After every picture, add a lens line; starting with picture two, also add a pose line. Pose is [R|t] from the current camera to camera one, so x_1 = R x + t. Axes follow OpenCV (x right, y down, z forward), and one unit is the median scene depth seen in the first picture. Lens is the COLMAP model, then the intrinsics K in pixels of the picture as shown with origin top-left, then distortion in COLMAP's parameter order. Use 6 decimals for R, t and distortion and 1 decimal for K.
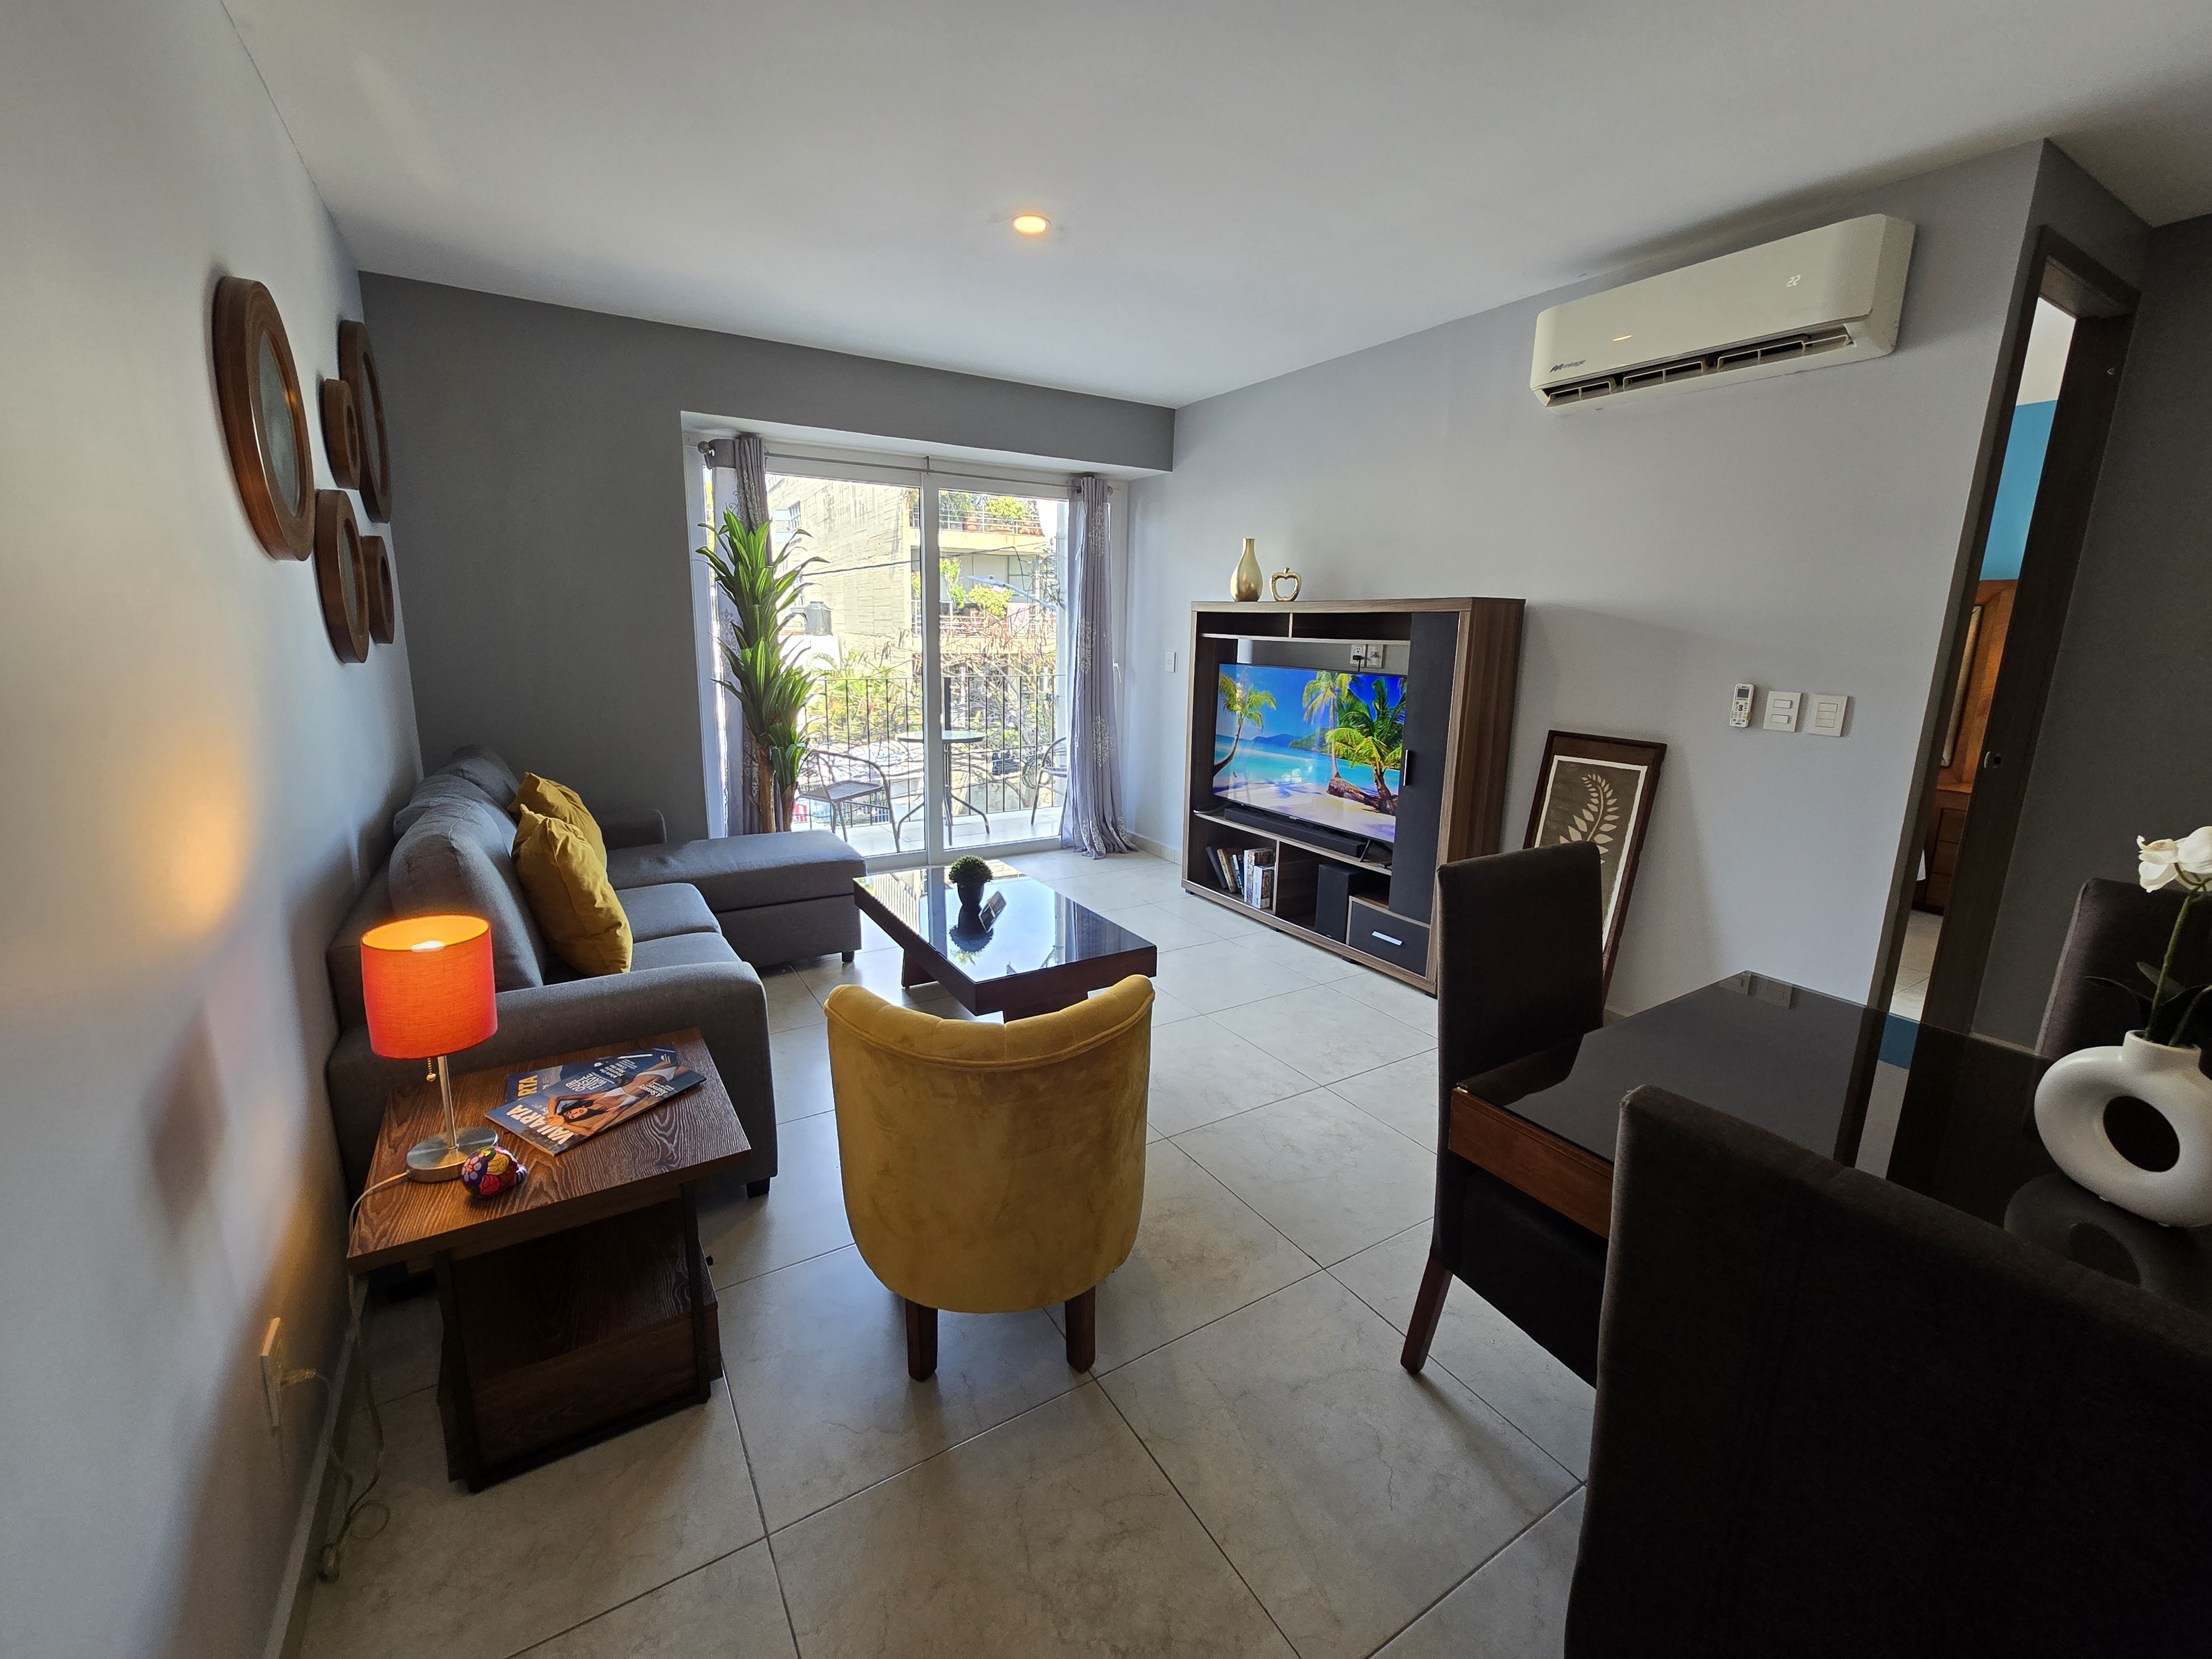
lens RADIAL K [[904.2, 0, 1106.0], [0, 904.2, 829.5], [0, 0, 1]] dist [0.000478, 0.000000]
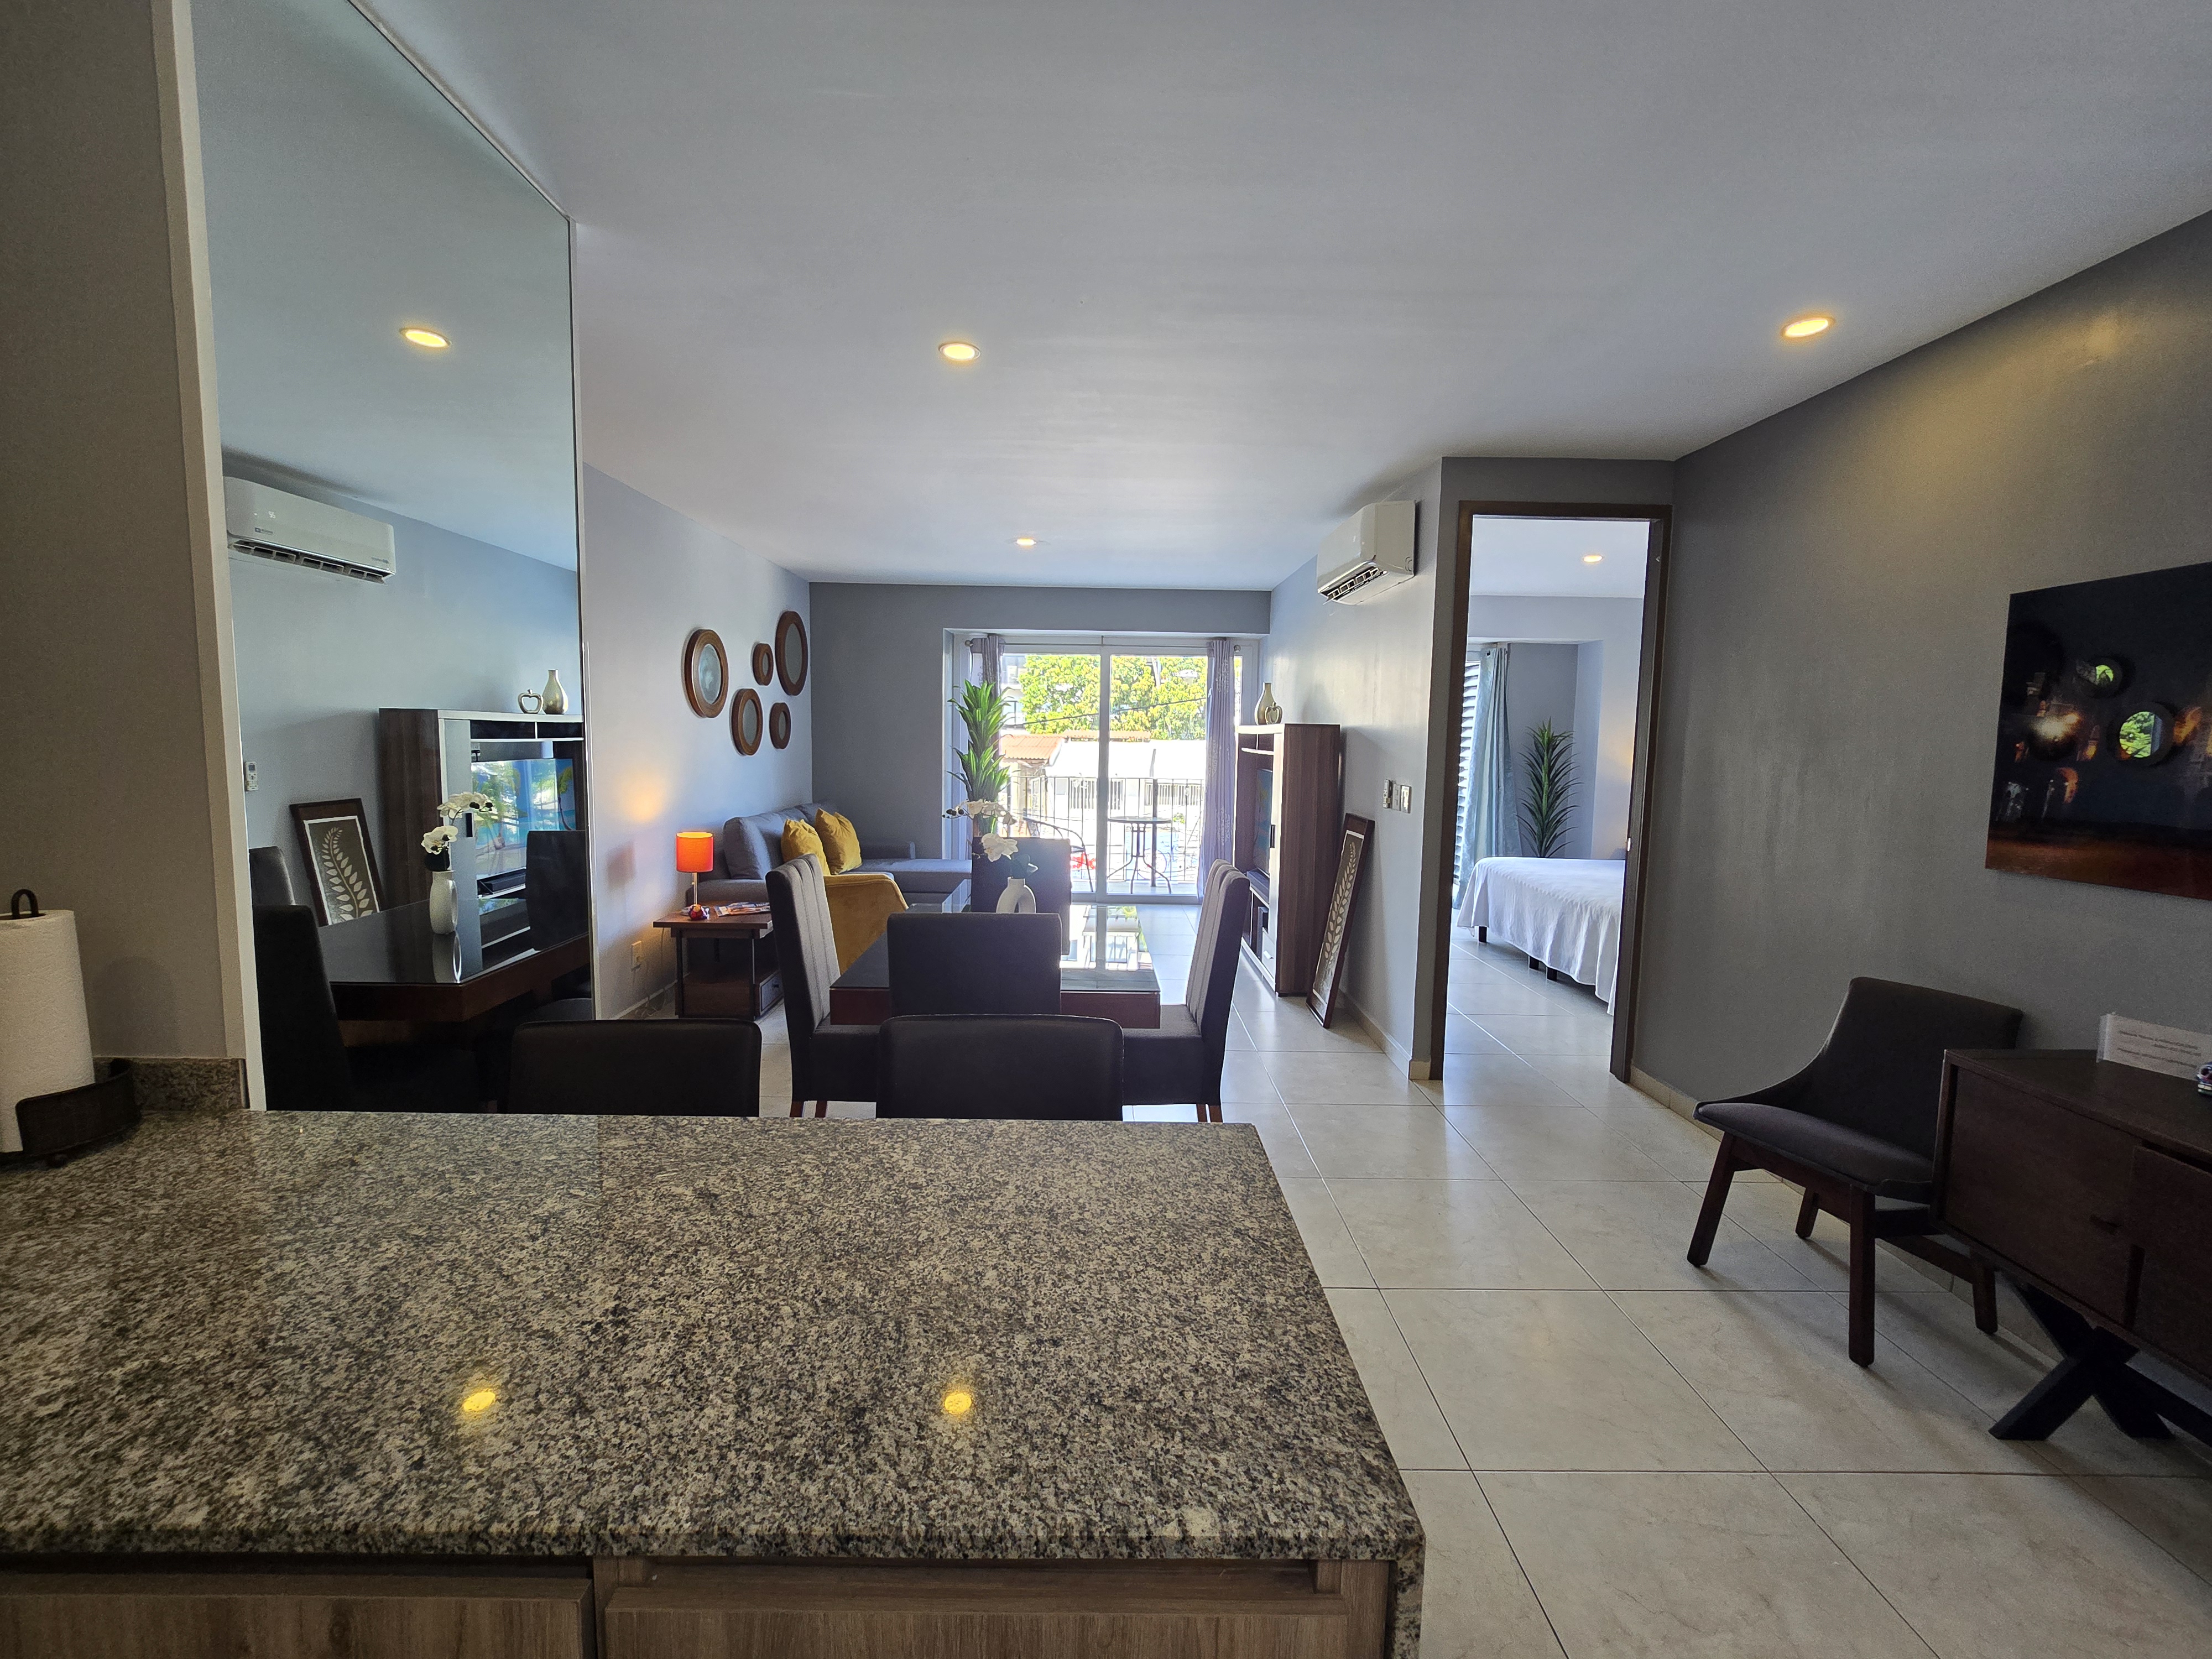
lens RADIAL K [[904.2, 0, 1106.0], [0, 904.2, 829.5], [0, 0, 1]] dist [0.000478, 0.000000]
pose [[0.857019, 0.048647, -0.512984, 0.681037], [-0.117380, 0.987791, -0.102427, 0.077826], [0.501738, 0.147996, 0.852266, -0.291624]]
